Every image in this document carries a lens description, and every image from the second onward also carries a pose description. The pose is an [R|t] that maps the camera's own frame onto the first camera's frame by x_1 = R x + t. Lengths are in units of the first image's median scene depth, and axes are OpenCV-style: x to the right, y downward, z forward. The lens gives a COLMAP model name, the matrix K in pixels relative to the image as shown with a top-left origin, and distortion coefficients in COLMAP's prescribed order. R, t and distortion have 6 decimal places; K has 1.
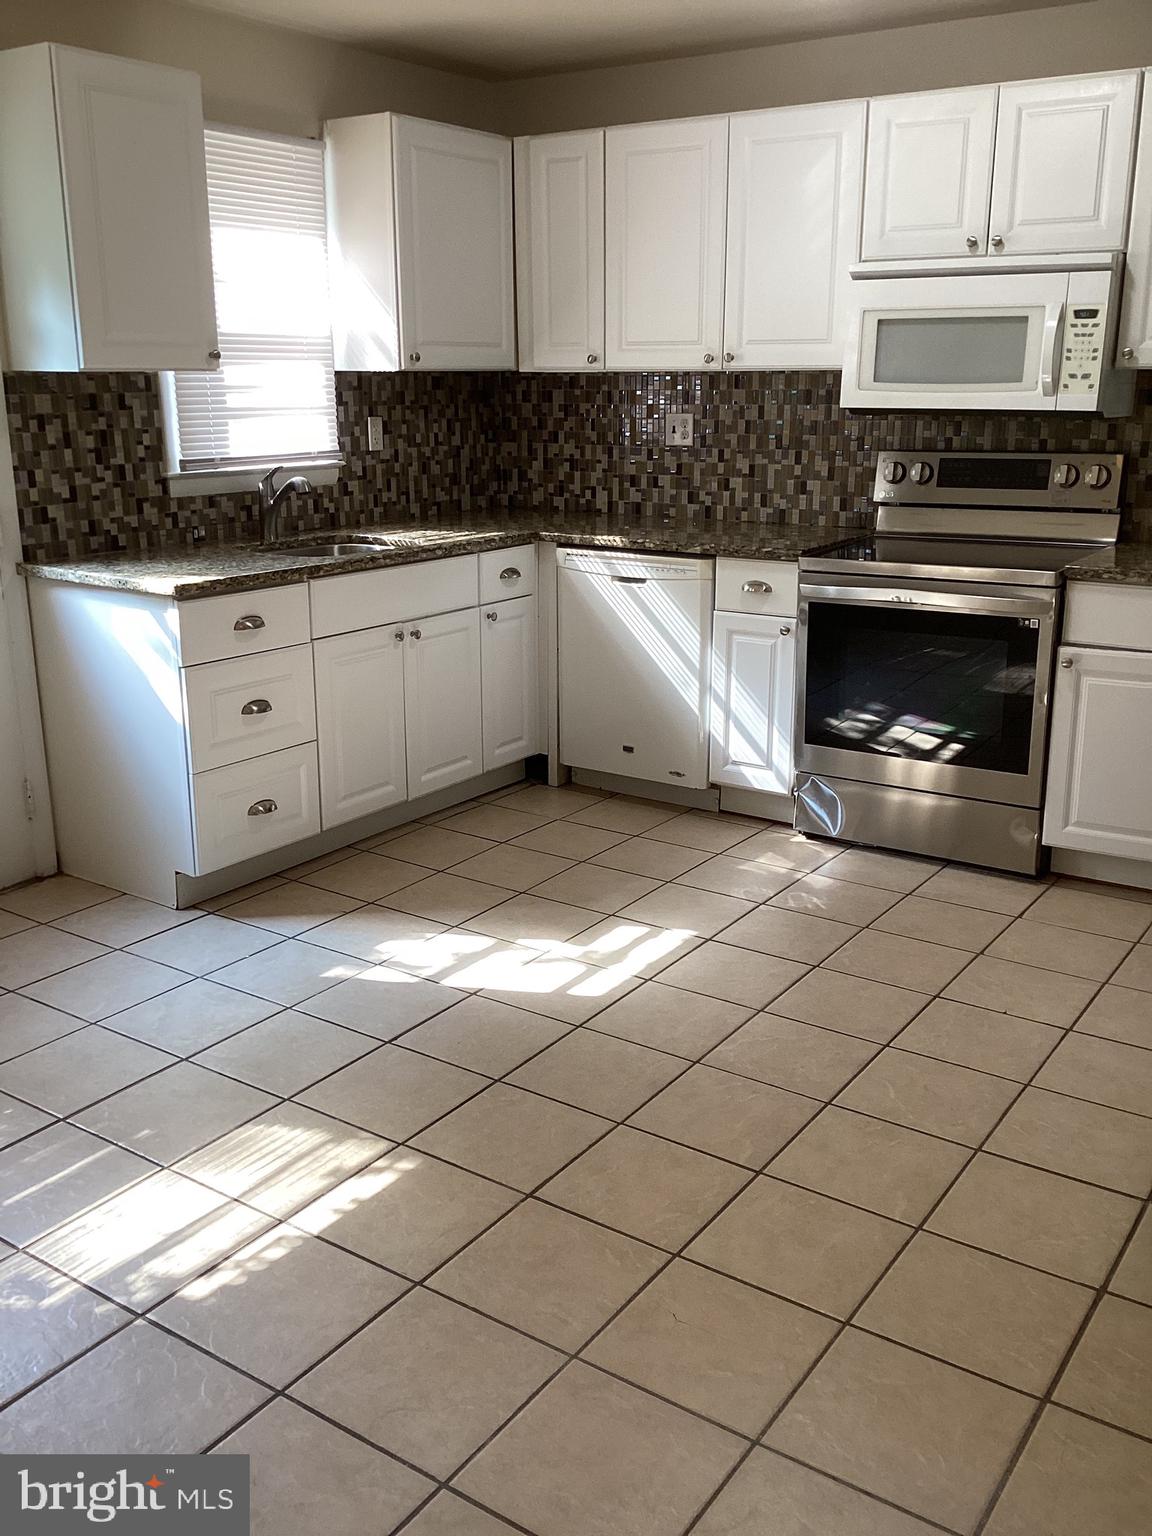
lens RADIAL K [[1385.0, 0, 566.1], [0, 1385.0, 775.4], [0, 0, 1]] dist [0.085076, -0.140384]
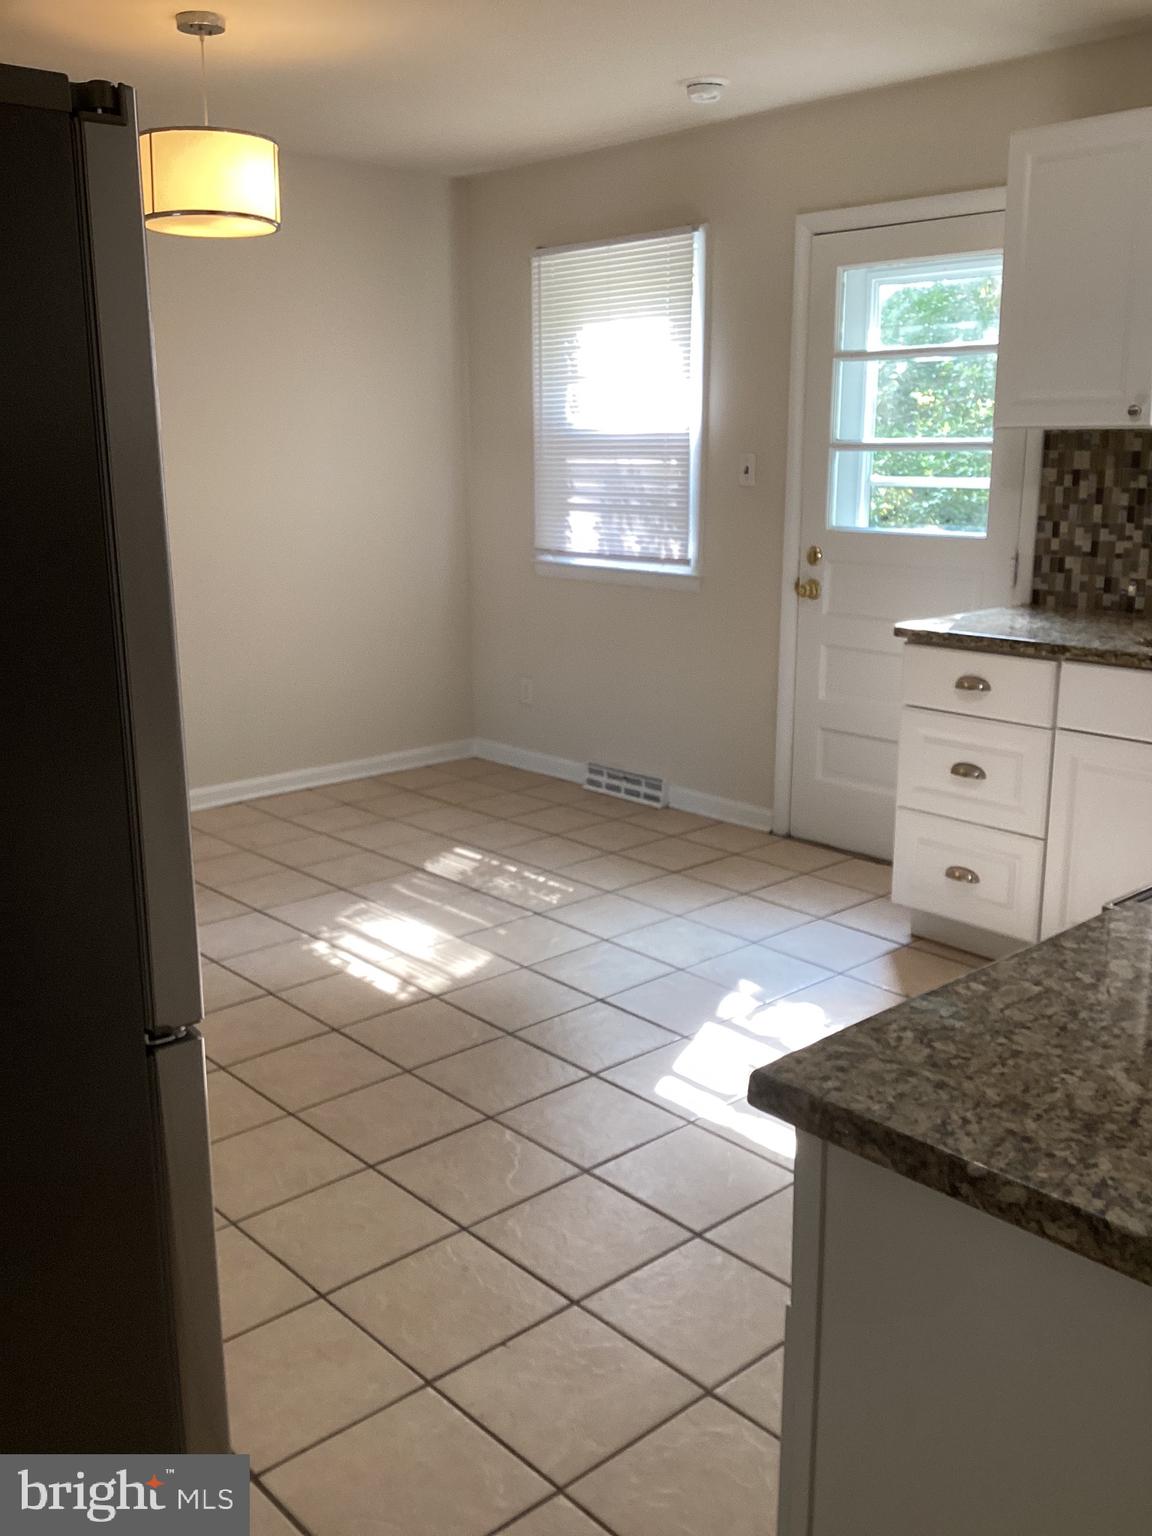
lens RADIAL K [[1385.0, 0, 560.6], [0, 1385.0, 771.0], [0, 0, 1]] dist [0.085076, -0.140384]
pose [[-0.234459, 0.233484, -0.943671, 0.712993], [-0.264288, 0.918857, 0.293008, -0.242704], [0.935511, 0.318099, -0.153727, 0.827829]]
